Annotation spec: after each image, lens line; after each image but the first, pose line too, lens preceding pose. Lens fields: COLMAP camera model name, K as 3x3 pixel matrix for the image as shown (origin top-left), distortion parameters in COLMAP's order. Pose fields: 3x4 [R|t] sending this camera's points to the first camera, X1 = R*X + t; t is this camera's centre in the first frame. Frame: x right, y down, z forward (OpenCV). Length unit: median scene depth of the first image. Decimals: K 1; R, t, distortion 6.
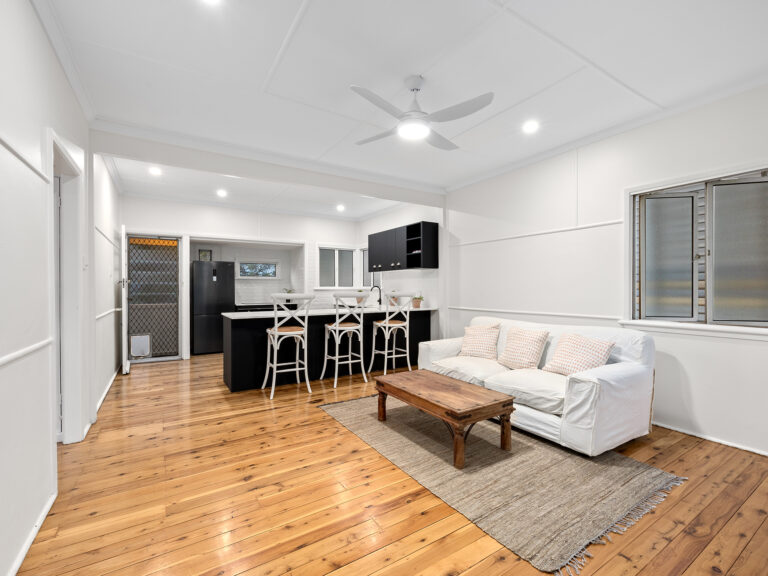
lens RADIAL K [[347.7, 0, 385.2], [0, 347.7, 291.5], [0, 0, 1]] dist [-0.001918, 0.000594]
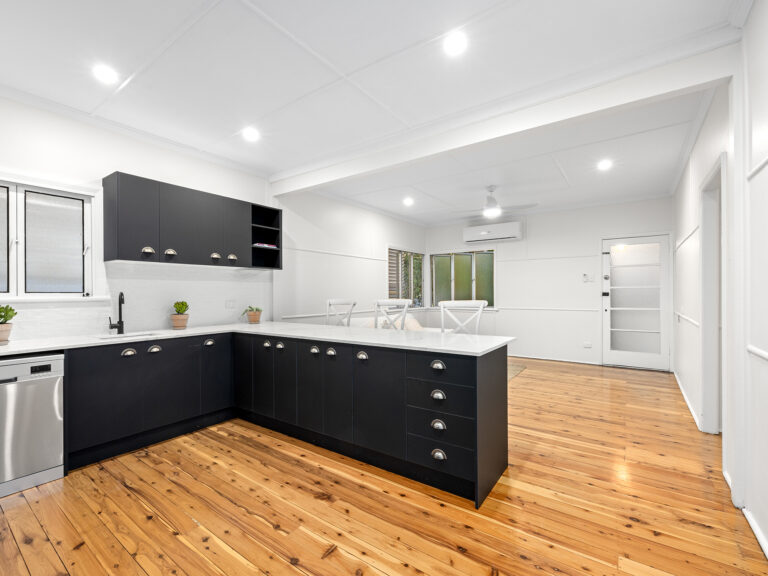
lens RADIAL K [[347.7, 0, 385.2], [0, 347.7, 291.5], [0, 0, 1]] dist [-0.001918, 0.000594]
pose [[-0.375351, 0.008526, 0.926844, -0.665143], [0.017414, 0.999846, -0.002146, -0.011937], [-0.926719, 0.015334, -0.375441, 1.019932]]
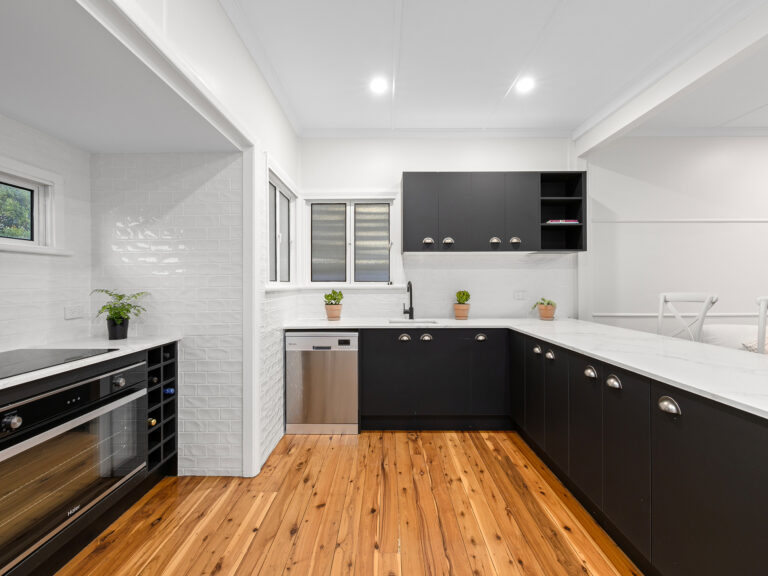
lens RADIAL K [[349.9, 0, 381.9], [0, 349.9, 280.7], [0, 0, 1]] dist [-0.002047, 0.000124]
pose [[0.545522, 0.007155, 0.838066, -0.540723], [0.009647, 0.999844, -0.014816, -0.011738], [-0.838041, 0.016167, 0.545368, 0.915616]]
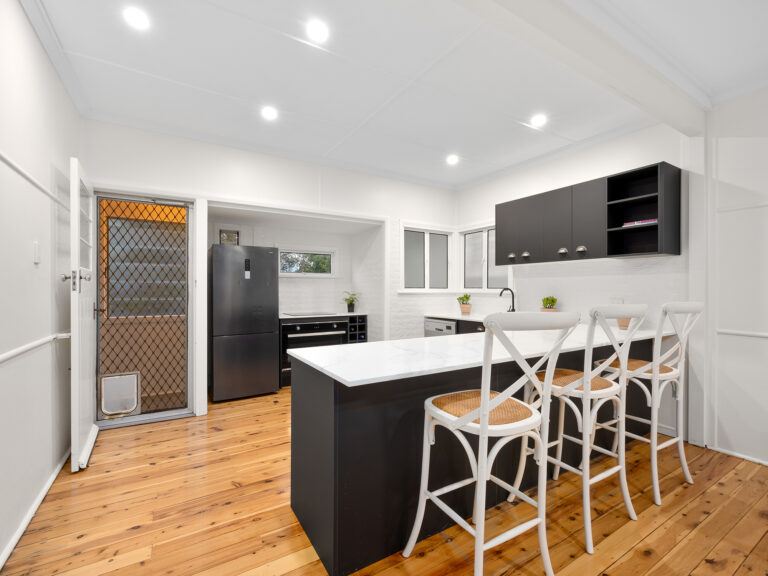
lens RADIAL K [[347.7, 0, 385.2], [0, 347.7, 291.5], [0, 0, 1]] dist [-0.001918, 0.000594]
pose [[0.999877, 0.003981, -0.015158, -0.277003], [-0.004041, 0.999984, -0.003935, -0.007762], [0.015142, 0.003996, 0.999877, 0.458561]]
